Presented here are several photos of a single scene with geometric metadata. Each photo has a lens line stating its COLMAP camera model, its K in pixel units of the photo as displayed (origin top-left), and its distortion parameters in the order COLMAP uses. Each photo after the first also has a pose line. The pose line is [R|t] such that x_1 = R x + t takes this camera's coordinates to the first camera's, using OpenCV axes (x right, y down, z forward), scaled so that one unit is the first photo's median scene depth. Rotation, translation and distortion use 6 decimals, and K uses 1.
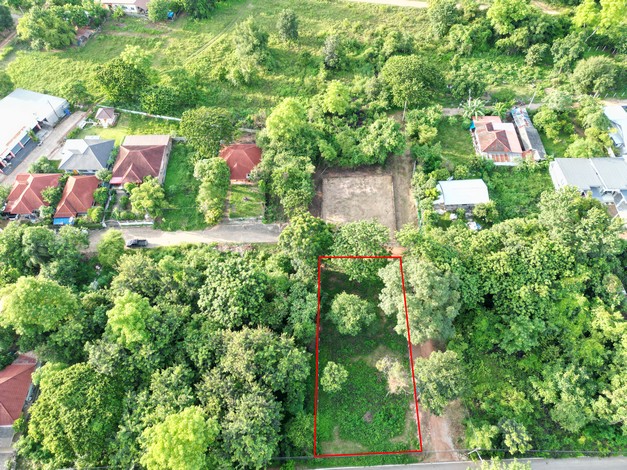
lens RADIAL K [[441.0, 0, 311.0], [0, 441.0, 234.5], [0, 0, 1]] dist [0.027703, -0.002777]
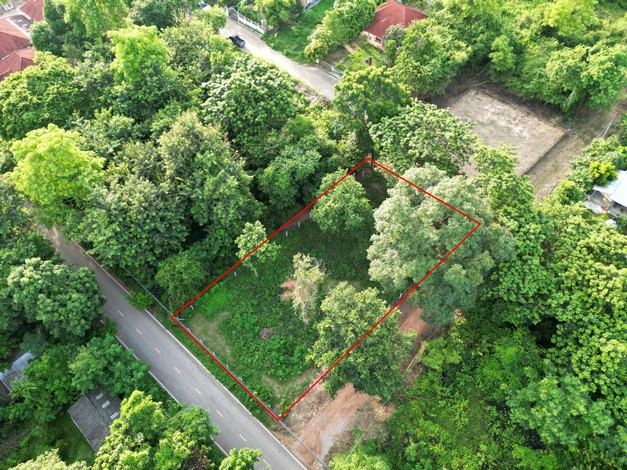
lens RADIAL K [[441.0, 0, 312.6], [0, 441.0, 238.0], [0, 0, 1]] dist [0.027703, -0.002777]
pose [[0.721191, 0.584620, -0.371621, 0.339300], [-0.577214, 0.803751, 0.144253, 0.150112], [0.383024, 0.110471, 0.917109, 0.375497]]
